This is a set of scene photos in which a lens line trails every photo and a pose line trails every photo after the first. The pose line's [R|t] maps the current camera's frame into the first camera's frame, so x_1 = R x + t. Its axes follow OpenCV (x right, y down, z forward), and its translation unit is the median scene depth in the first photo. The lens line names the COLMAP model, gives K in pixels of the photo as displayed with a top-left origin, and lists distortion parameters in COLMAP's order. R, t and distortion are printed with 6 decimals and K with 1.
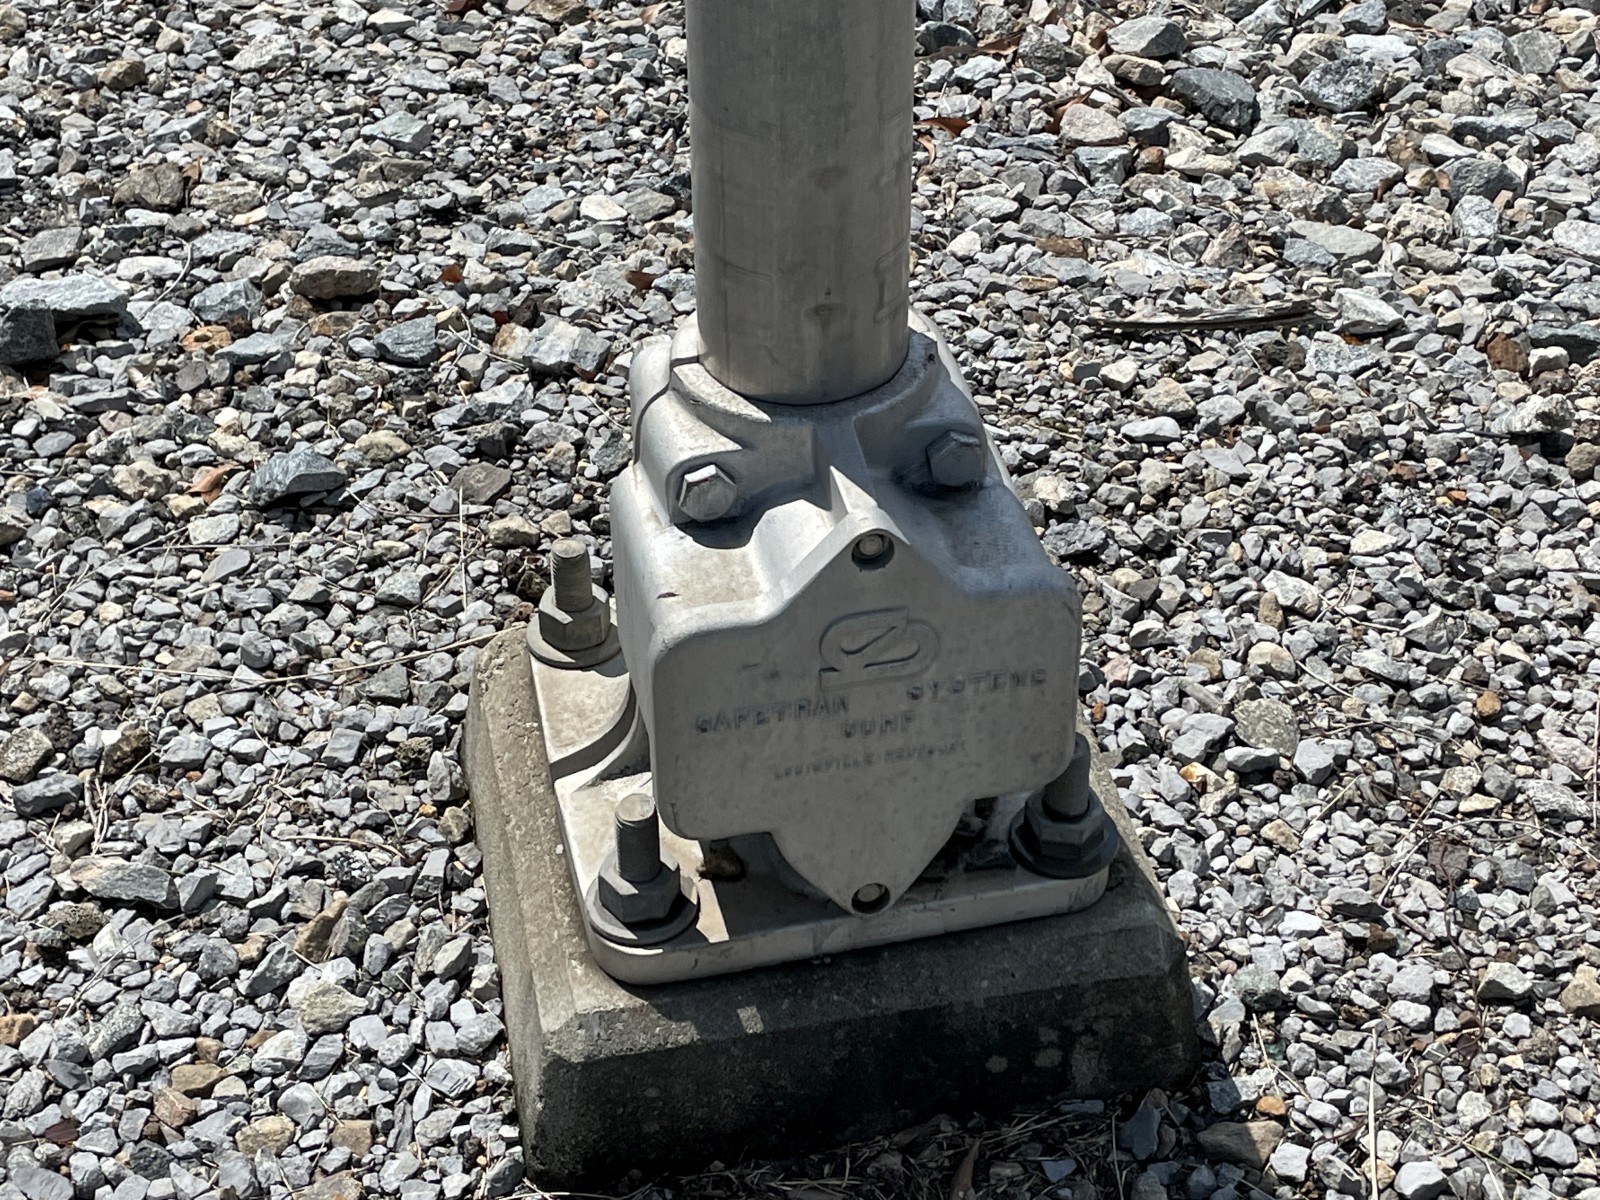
lens RADIAL K [[2737.2, 0, 800.0], [0, 2737.2, 600.0], [0, 0, 1]] dist [0.050868, 0.166009]
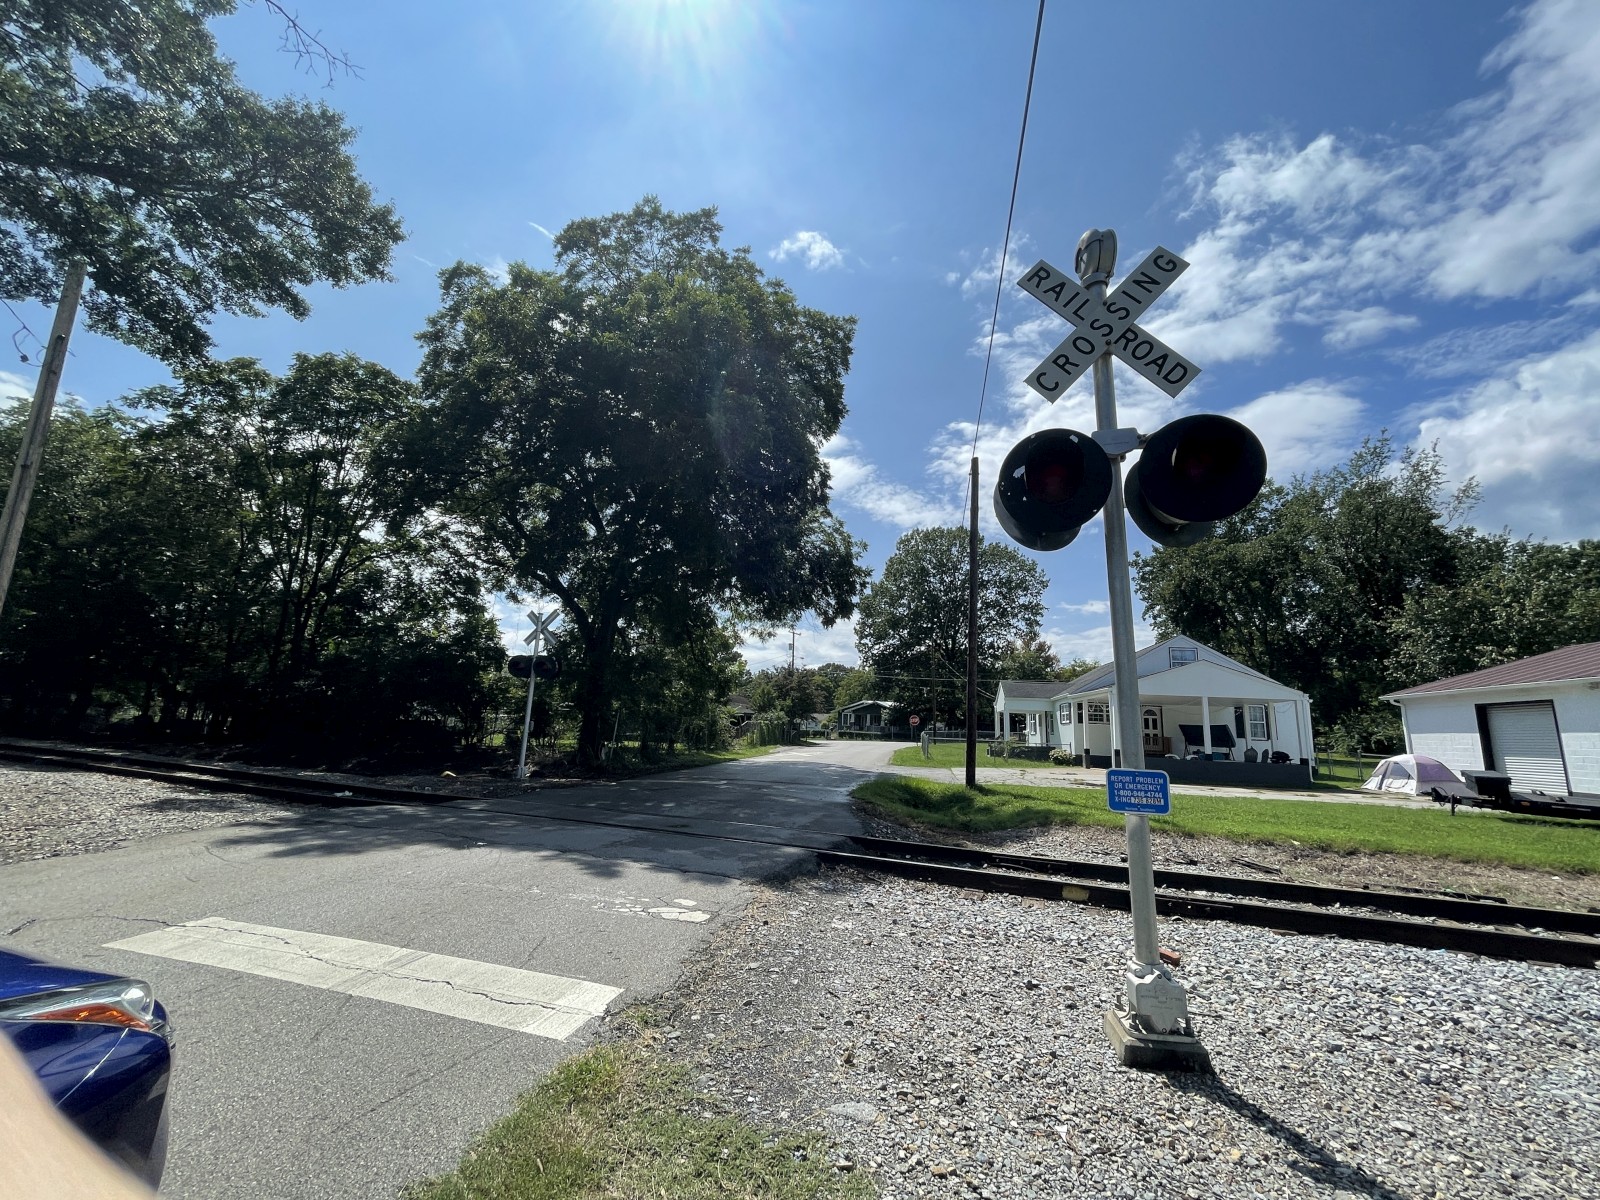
lens RADIAL K [[647.2, 0, 804.4], [0, 647.2, 602.0], [0, 0, 1]] dist [-0.001414, 0.000136]
pose [[0.929940, -0.050449, -0.364235, -0.161479], [-0.249057, 0.642322, -0.724840, 0.740310], [0.270524, 0.764772, 0.584757, -1.141825]]
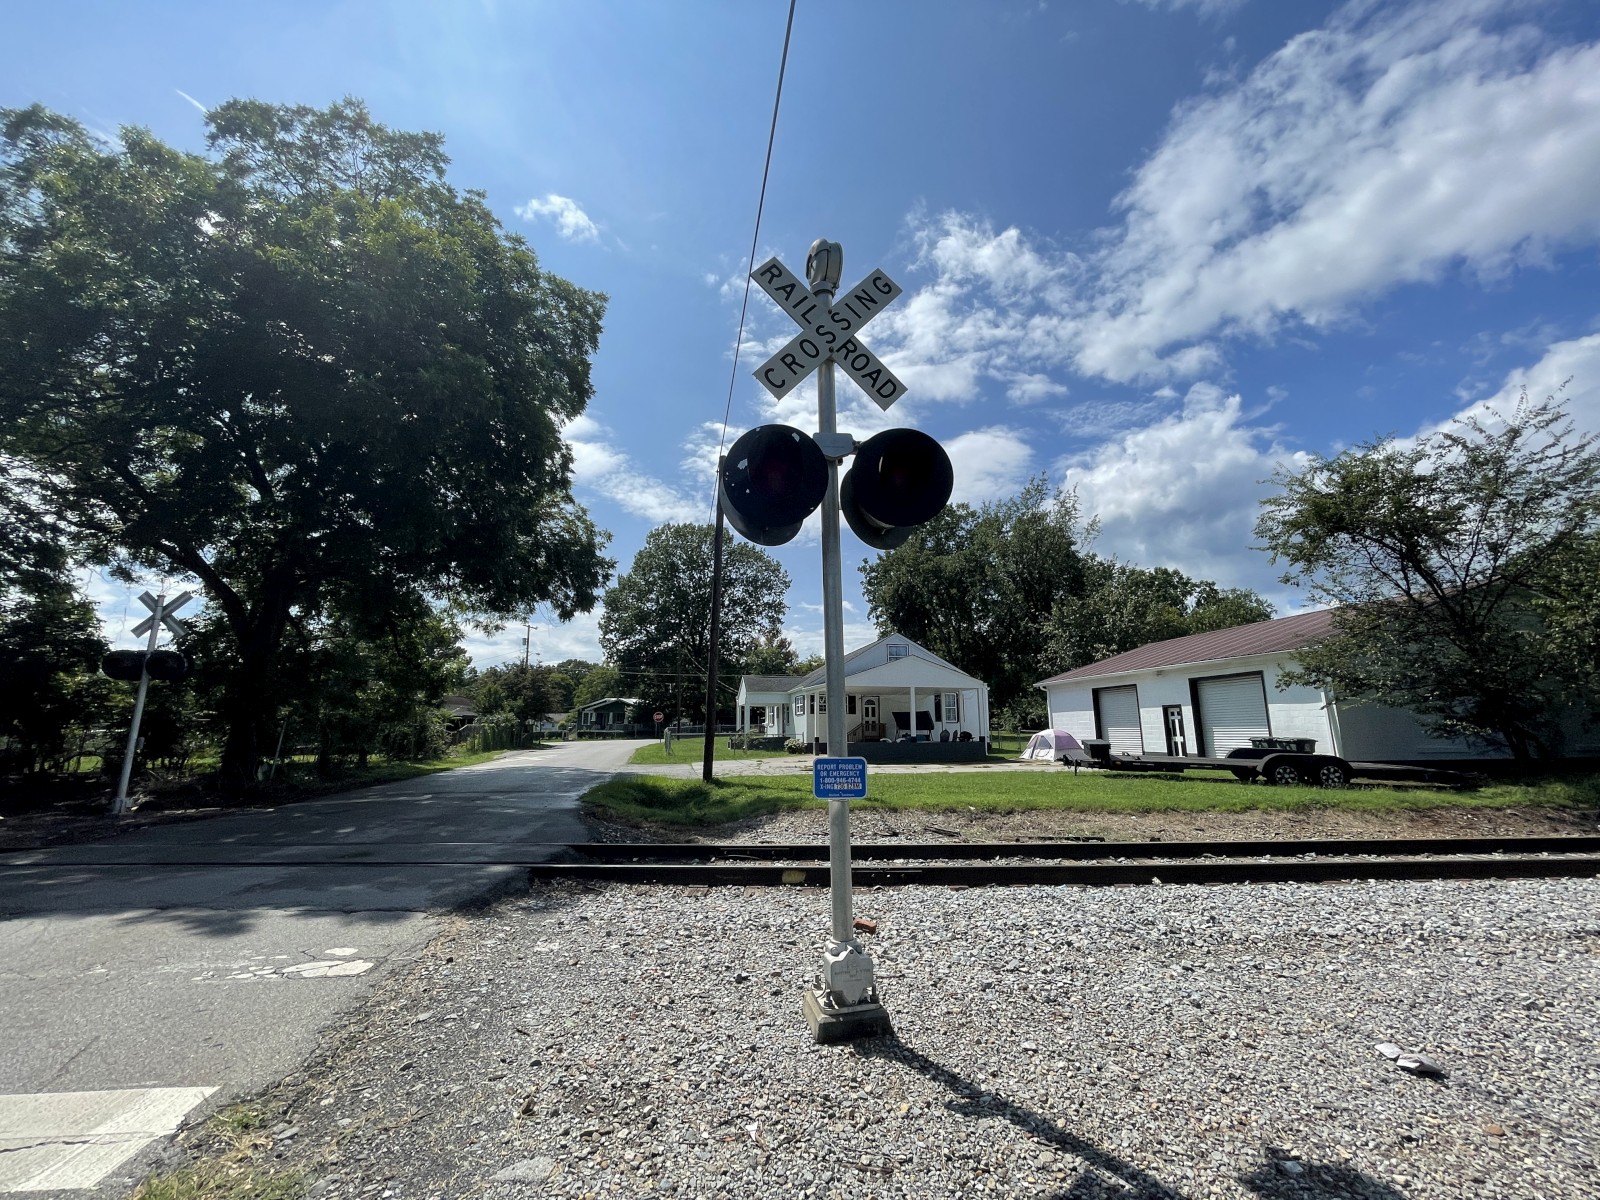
lens RADIAL K [[647.2, 0, 804.4], [0, 647.2, 602.0], [0, 0, 1]] dist [-0.001414, 0.000136]
pose [[0.999770, -0.019725, 0.008423, -0.095993], [0.019142, 0.643451, -0.765248, 0.664333], [0.009675, 0.765233, 0.643681, -1.054076]]
